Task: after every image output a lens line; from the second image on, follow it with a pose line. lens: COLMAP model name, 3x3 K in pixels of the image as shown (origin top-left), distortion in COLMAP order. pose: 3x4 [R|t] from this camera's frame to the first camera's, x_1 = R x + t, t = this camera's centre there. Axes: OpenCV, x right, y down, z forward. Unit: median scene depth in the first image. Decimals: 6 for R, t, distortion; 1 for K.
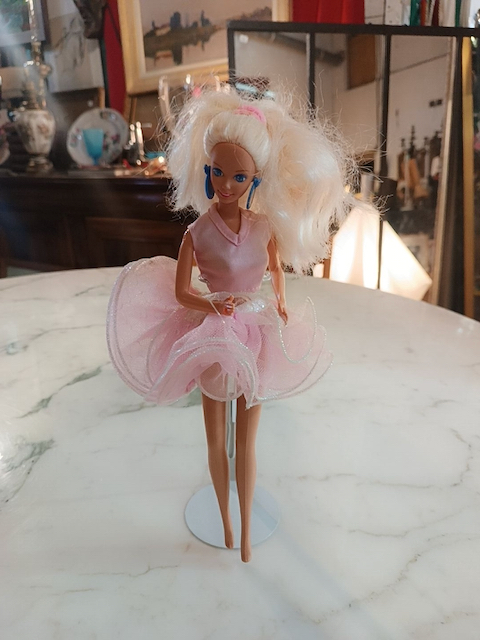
lens RADIAL K [[476.2, 0, 238.3], [0, 476.2, 316.9], [0, 0, 1]] dist [-0.025392, -0.002419]
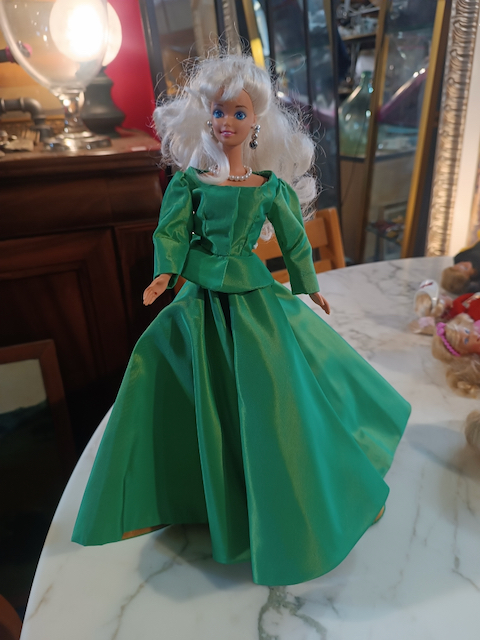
lens RADIAL K [[480.8, 0, 241.4], [0, 480.8, 318.5], [0, 0, 1]] dist [-0.032867, 0.011448]
pose [[0.646008, -0.326841, 0.689818, -0.368410], [0.262994, 0.943665, 0.200824, -0.136523], [-0.716595, 0.051684, 0.695572, 0.367922]]
